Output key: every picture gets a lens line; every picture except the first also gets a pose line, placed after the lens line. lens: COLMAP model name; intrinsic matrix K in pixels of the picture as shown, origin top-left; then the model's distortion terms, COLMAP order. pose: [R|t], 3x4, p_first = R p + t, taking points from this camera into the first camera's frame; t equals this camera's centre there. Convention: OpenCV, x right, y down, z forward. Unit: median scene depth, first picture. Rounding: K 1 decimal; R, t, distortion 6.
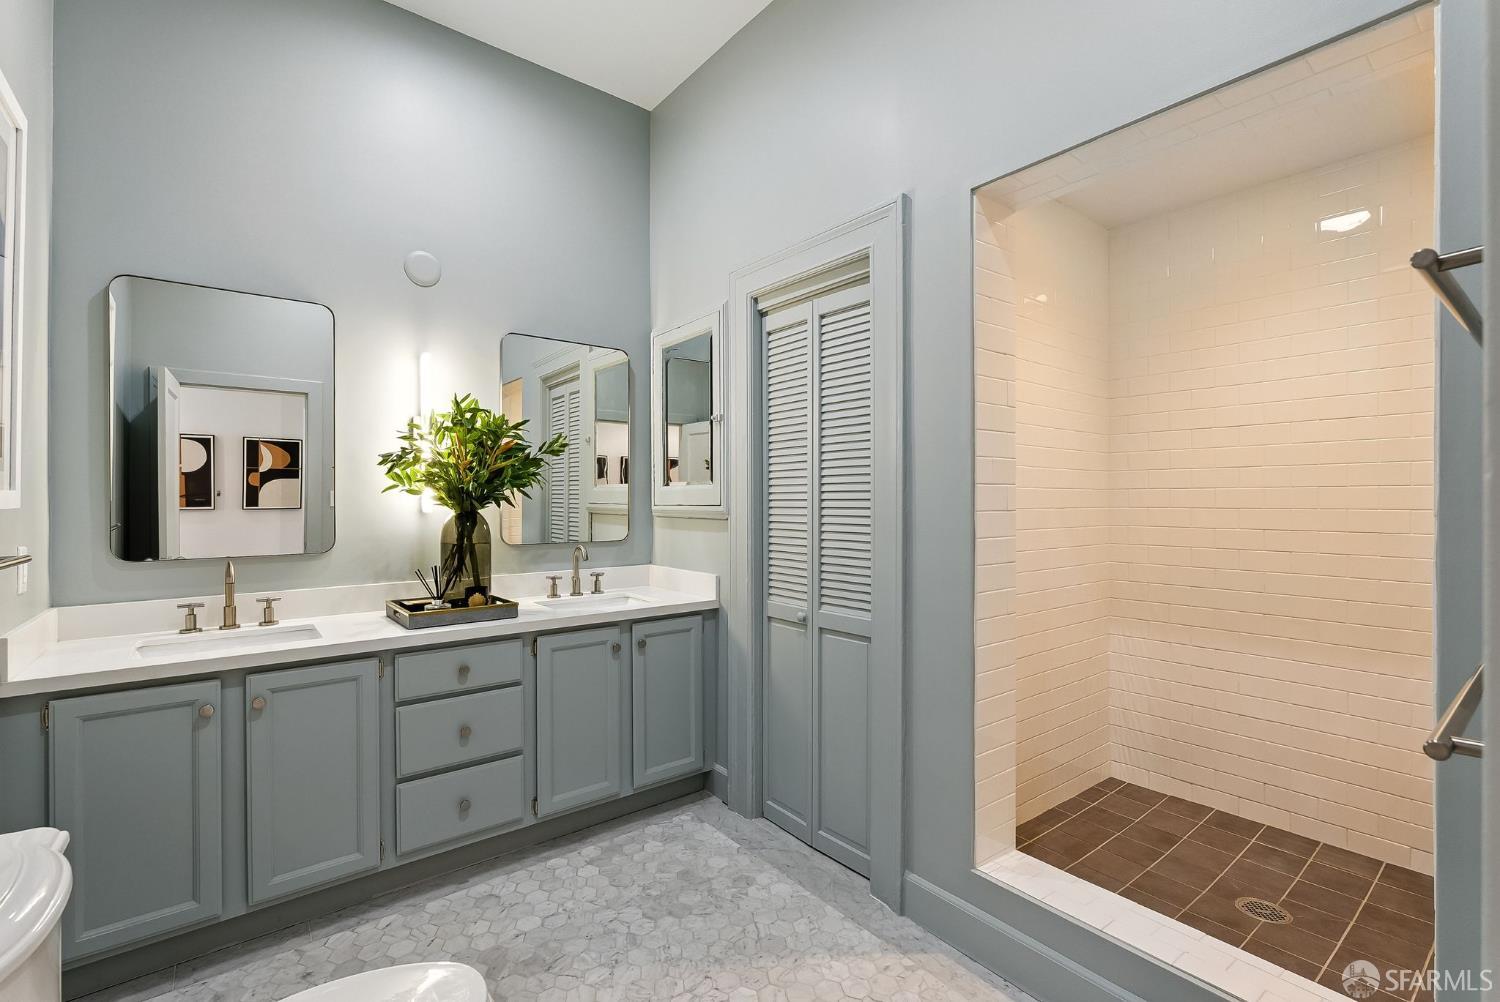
lens RADIAL K [[671.8, 0, 750.0], [0, 671.8, 508.9], [0, 0, 1]] dist [-0.008030, 0.000731]
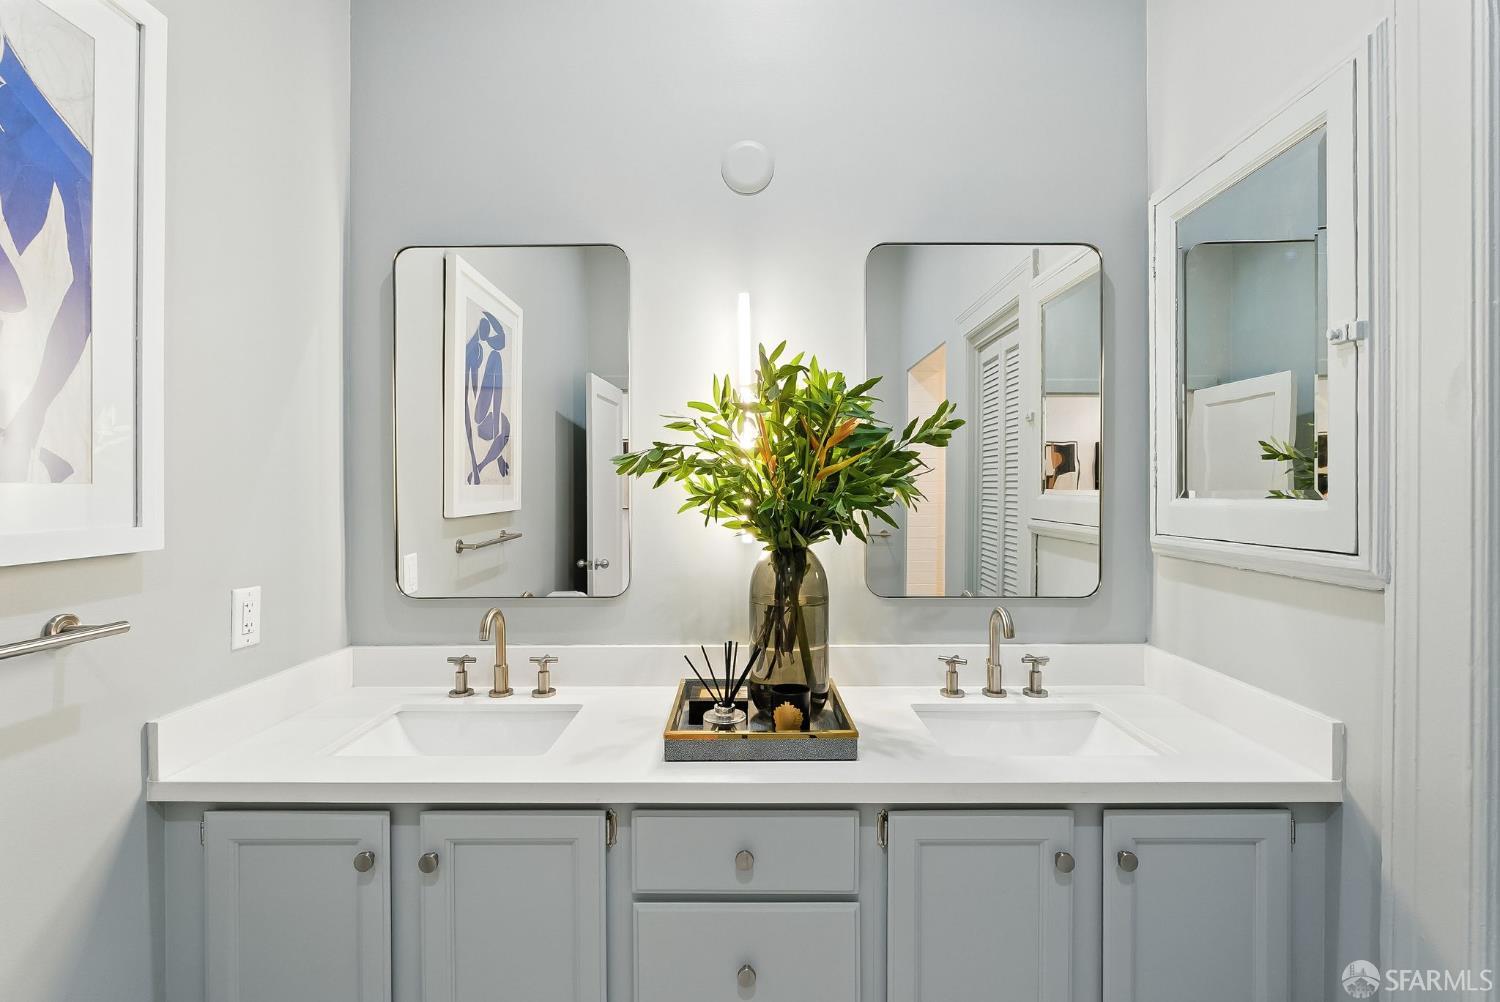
lens RADIAL K [[666.6, 0, 746.4], [0, 666.6, 495.1], [0, 0, 1]] dist [-0.005334, 0.000047]
pose [[0.778960, 0.003641, -0.627063, -0.082163], [-0.008494, 0.999953, -0.004746, -0.036725], [0.627017, 0.009023, 0.778954, 0.494864]]
